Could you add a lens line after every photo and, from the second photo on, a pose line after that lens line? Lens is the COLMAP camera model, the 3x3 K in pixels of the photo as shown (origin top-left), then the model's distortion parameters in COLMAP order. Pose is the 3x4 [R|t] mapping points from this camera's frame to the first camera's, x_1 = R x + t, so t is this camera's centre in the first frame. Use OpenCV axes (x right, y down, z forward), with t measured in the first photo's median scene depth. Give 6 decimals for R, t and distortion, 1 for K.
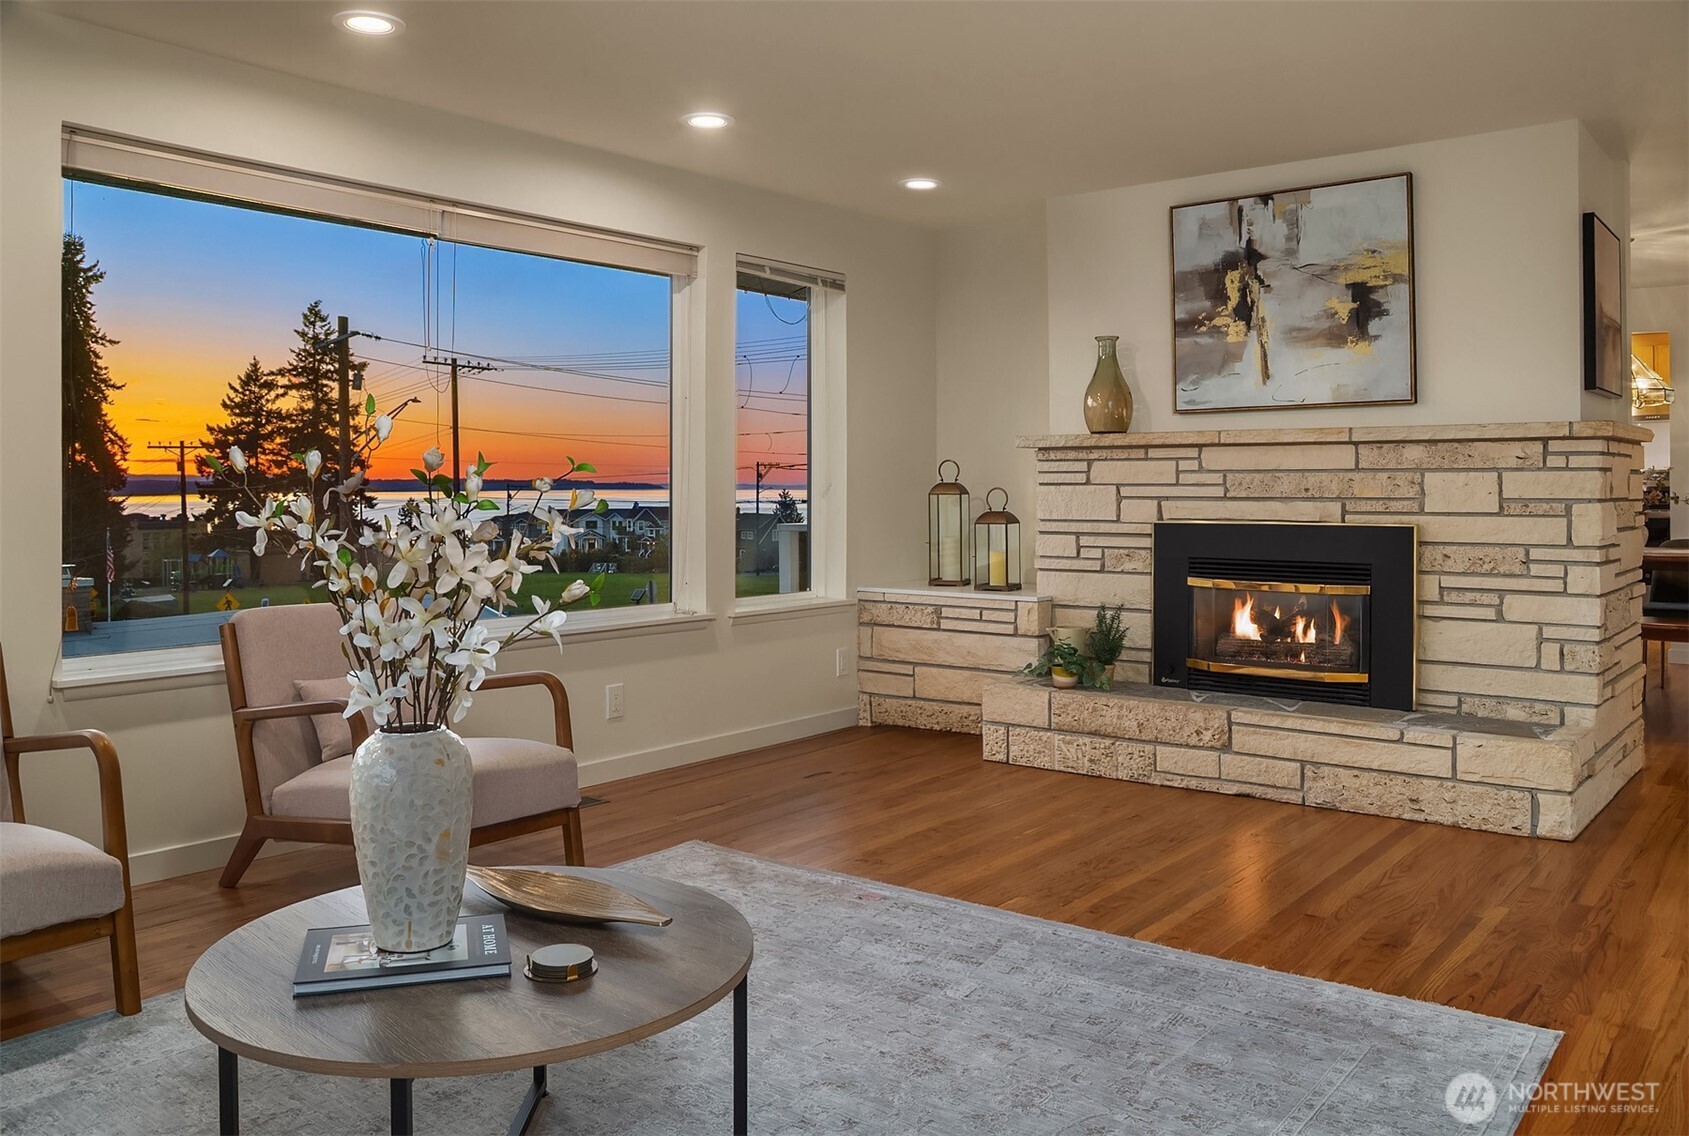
lens RADIAL K [[1389.6, 0, 832.5], [0, 1389.6, 486.7], [0, 0, 1]] dist [0.004430, 0.007460]
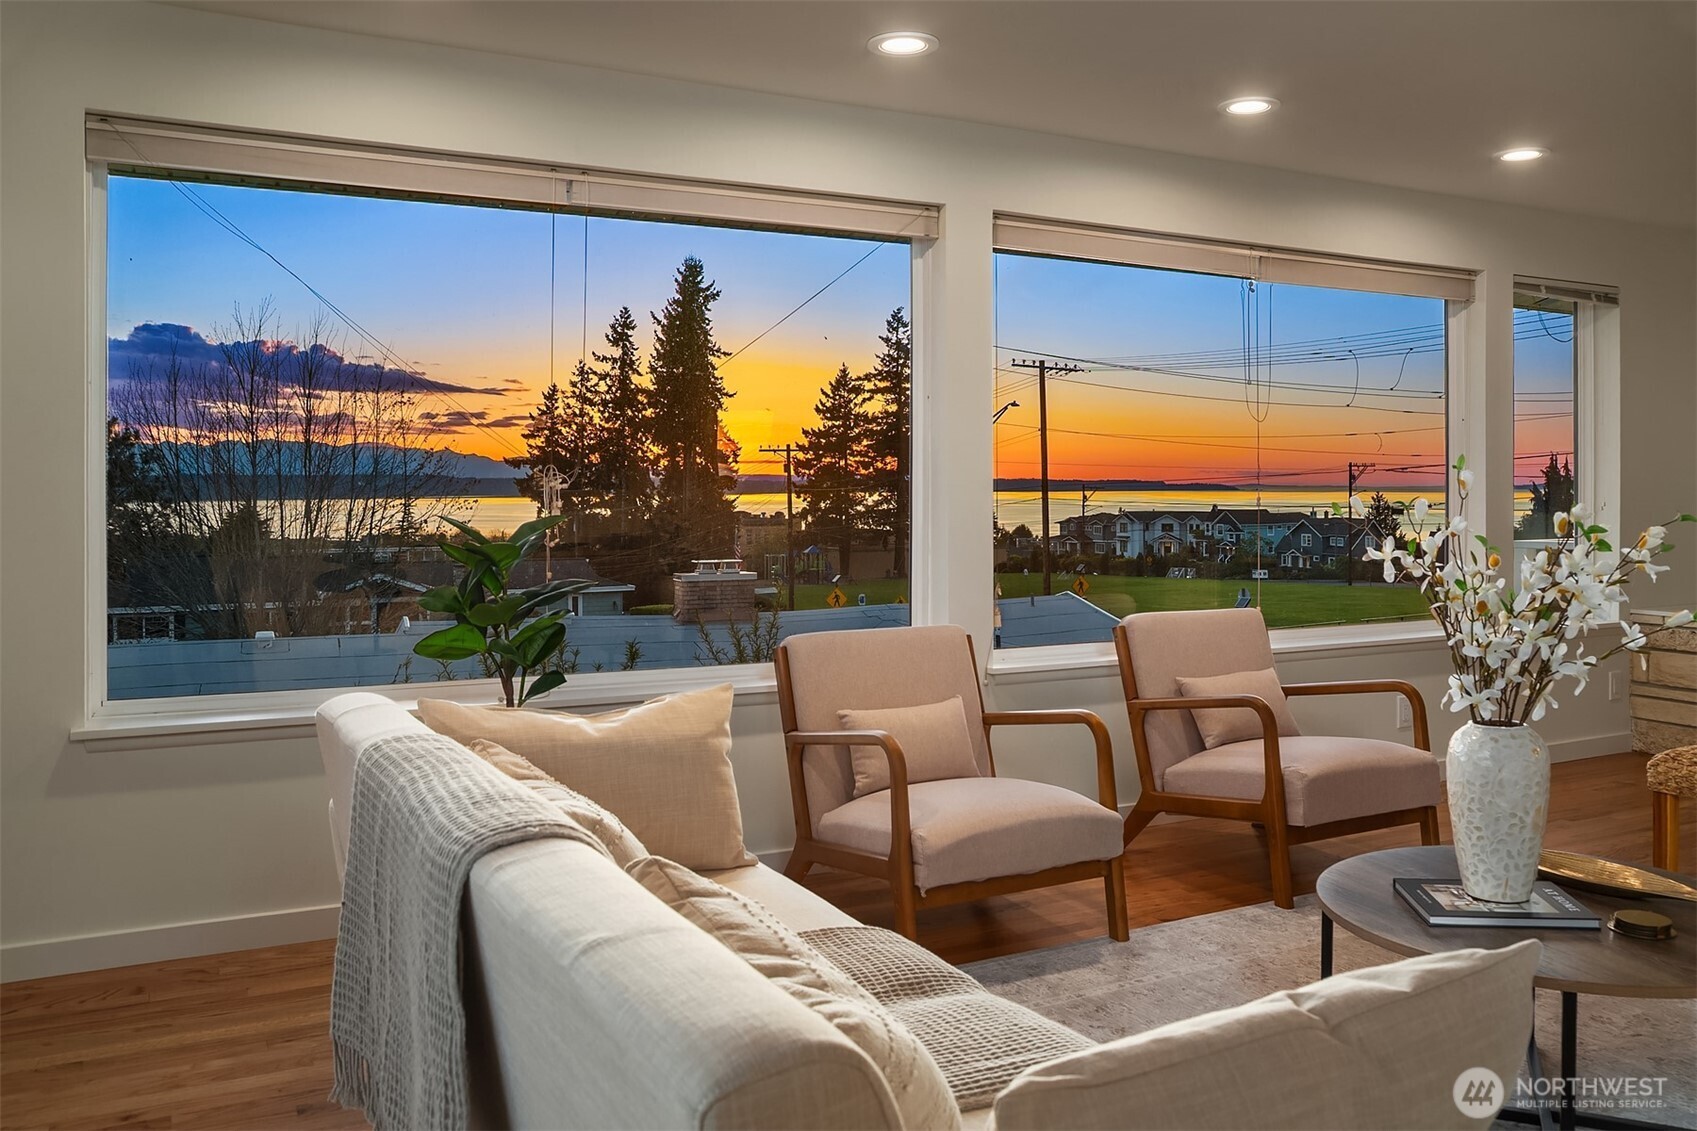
lens RADIAL K [[1437.2, 0, 843.4], [0, 1437.2, 456.7], [0, 0, 1]] dist [-0.044780, 0.007464]
pose [[0.923781, -0.004326, -0.382896, -0.147910], [-0.003983, 0.999774, -0.020905, -0.014416], [0.382899, 0.020837, 0.923555, -0.165800]]
